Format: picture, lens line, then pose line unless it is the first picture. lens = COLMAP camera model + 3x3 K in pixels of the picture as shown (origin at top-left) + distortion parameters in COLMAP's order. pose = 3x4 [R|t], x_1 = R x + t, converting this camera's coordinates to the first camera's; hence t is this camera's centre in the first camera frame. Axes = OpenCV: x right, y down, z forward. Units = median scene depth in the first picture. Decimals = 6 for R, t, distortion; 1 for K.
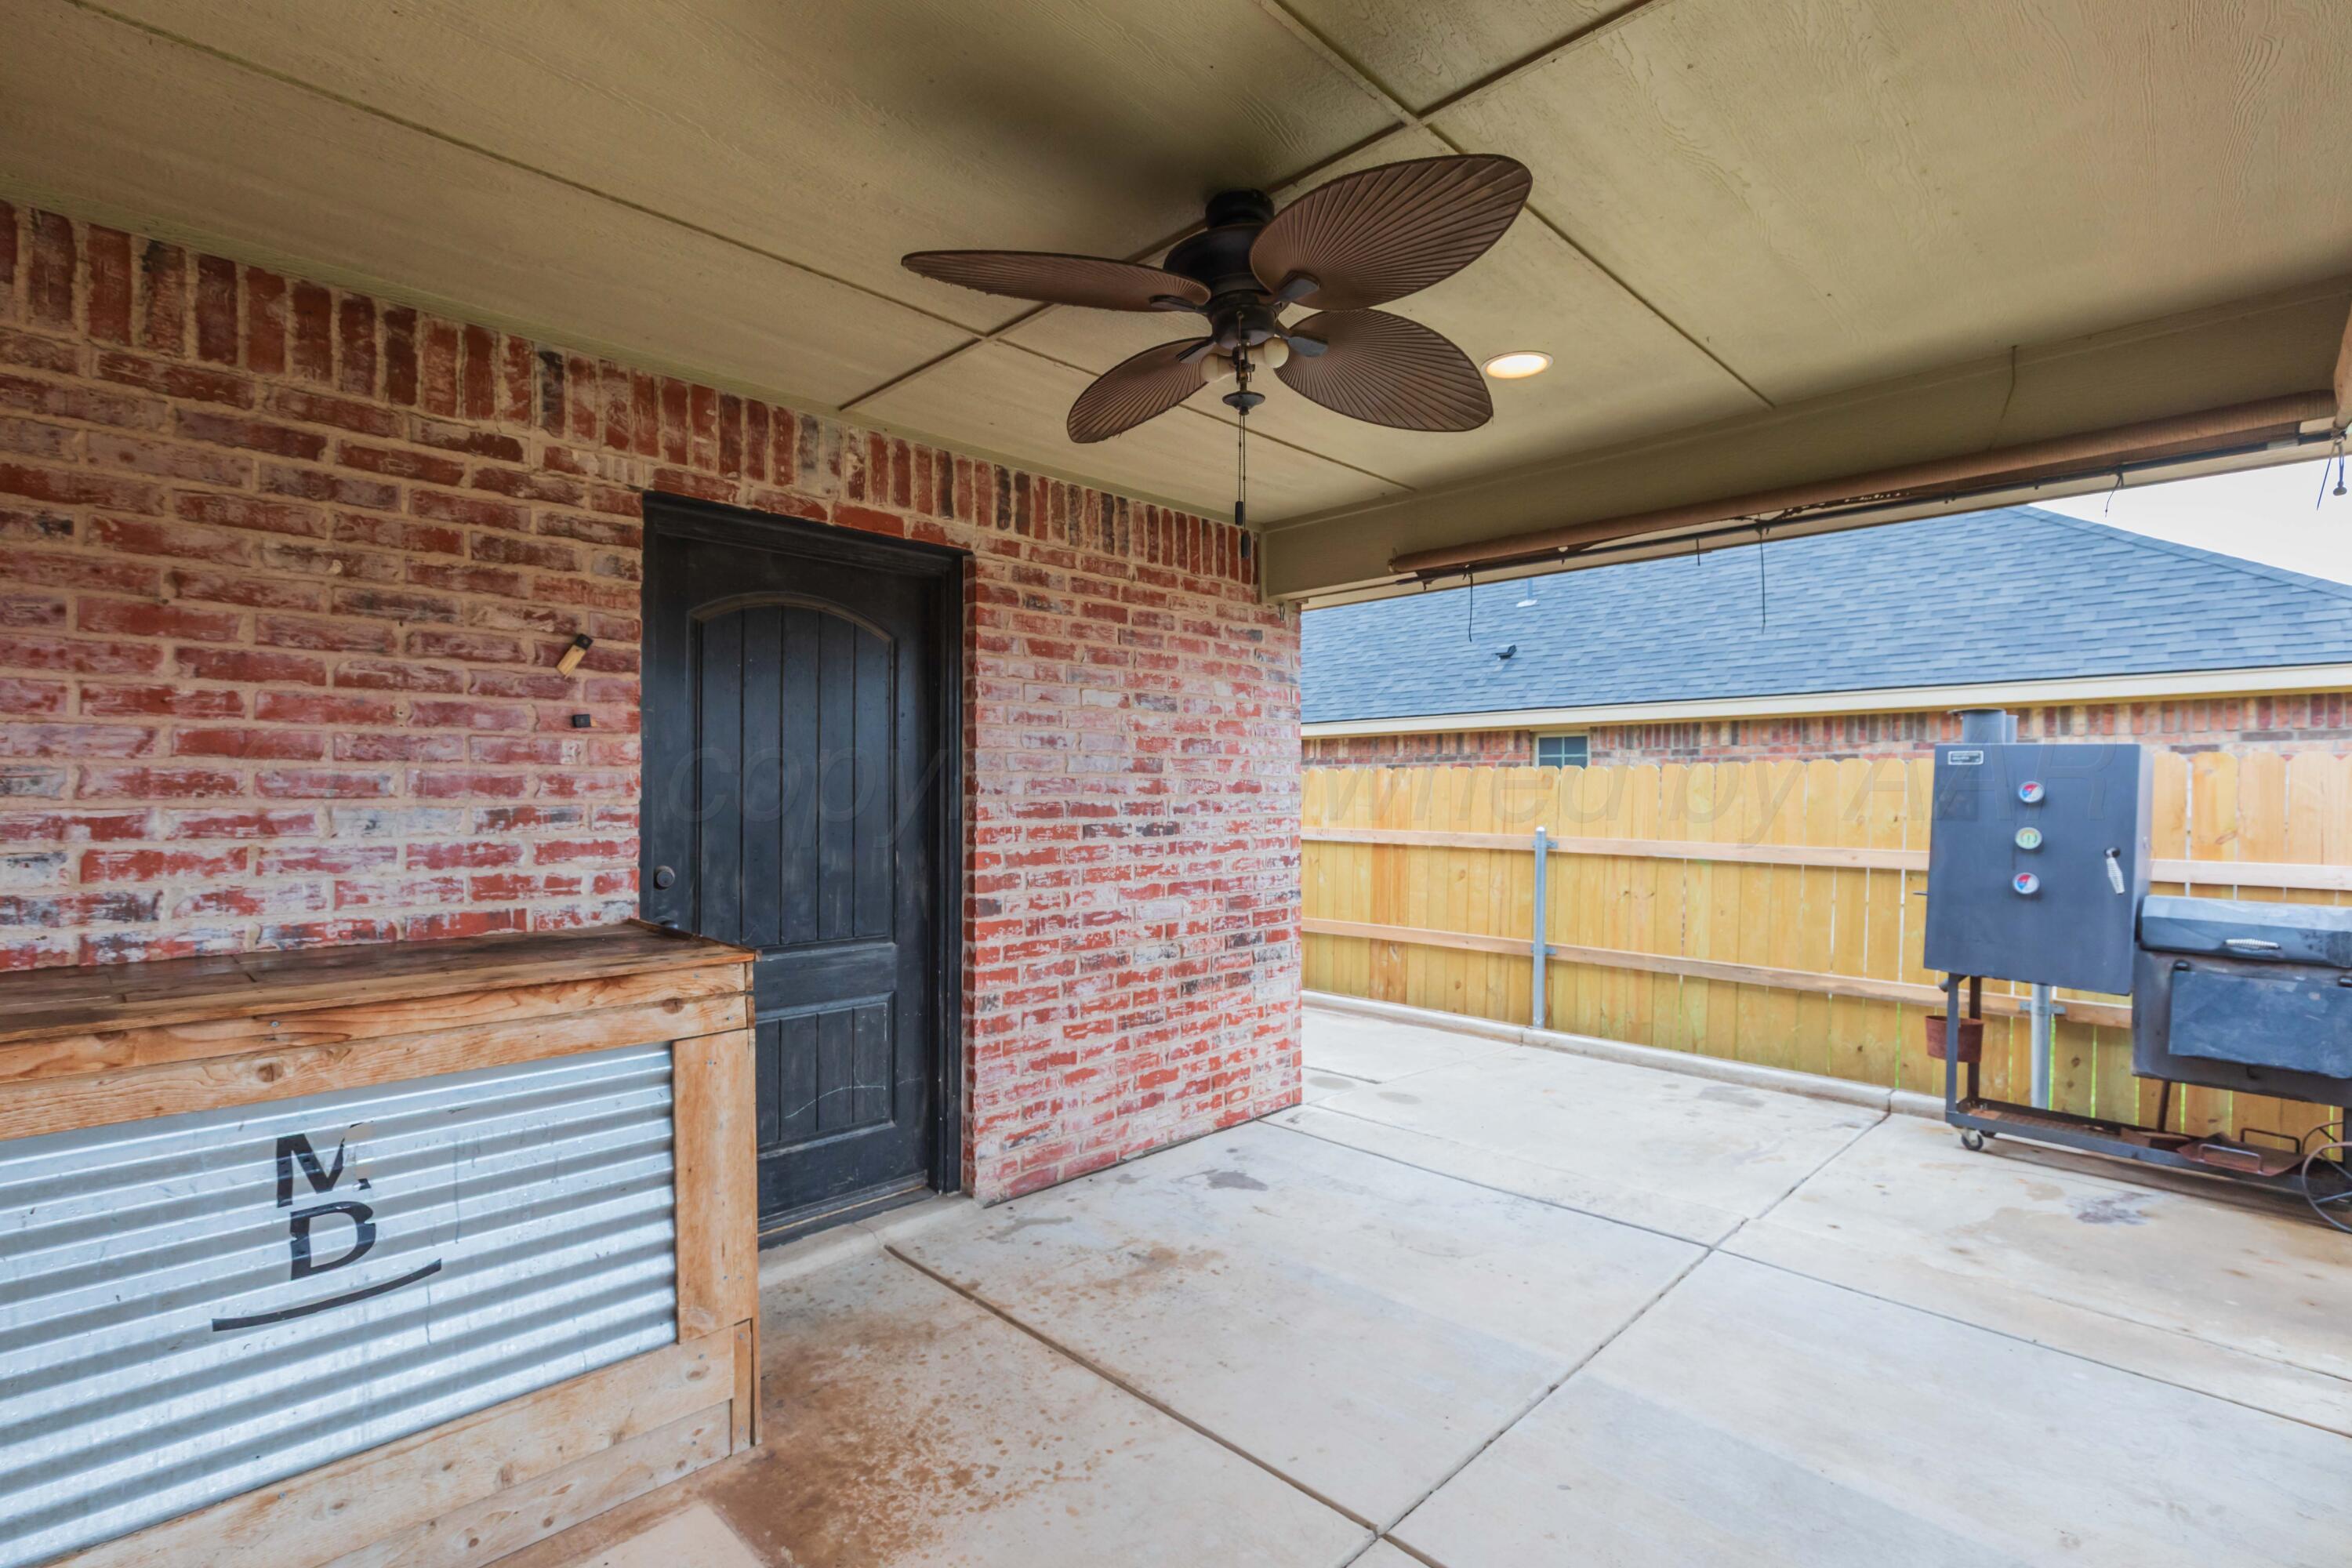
lens RADIAL K [[1065.2, 0, 1184.3], [0, 1065.2, 784.6], [0, 0, 1]] dist [0.004117, 0.000267]
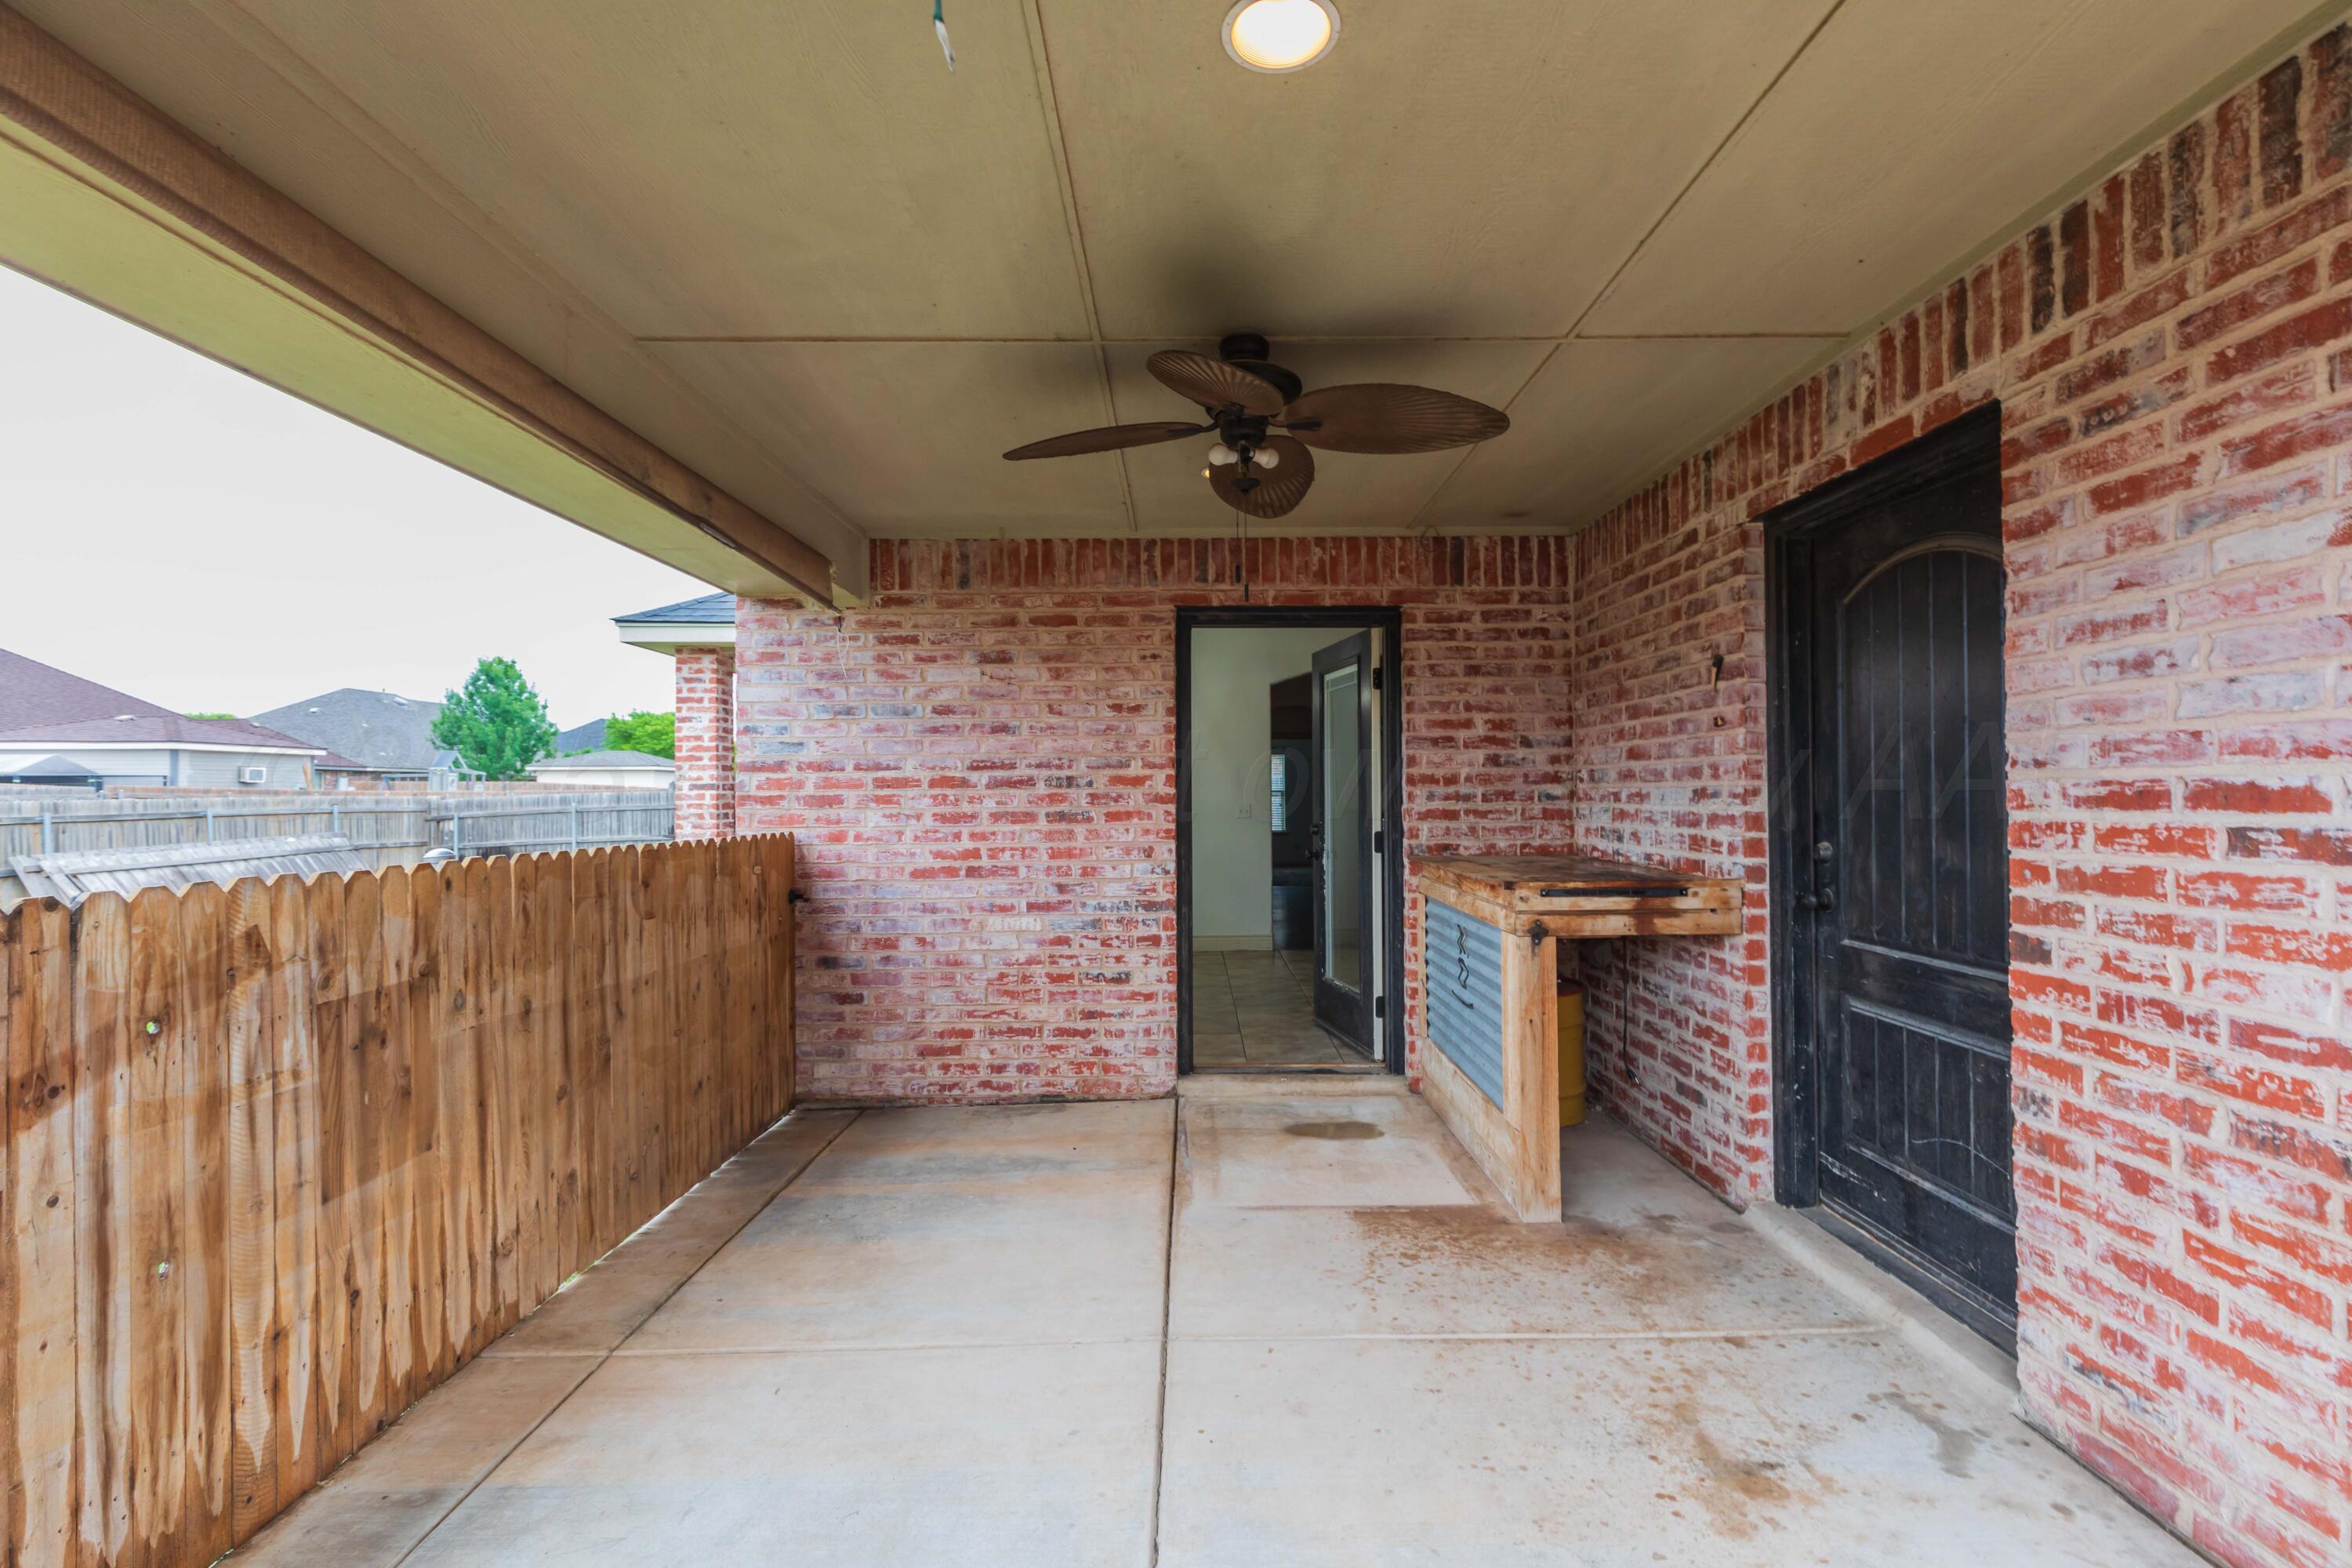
lens RADIAL K [[1065.2, 0, 1184.3], [0, 1065.2, 784.6], [0, 0, 1]] dist [0.004117, 0.000267]
pose [[-0.715877, -0.002286, -0.698223, 0.590609], [0.011981, 0.999807, -0.015558, 0.021876], [0.698124, -0.019503, -0.715712, 1.070453]]
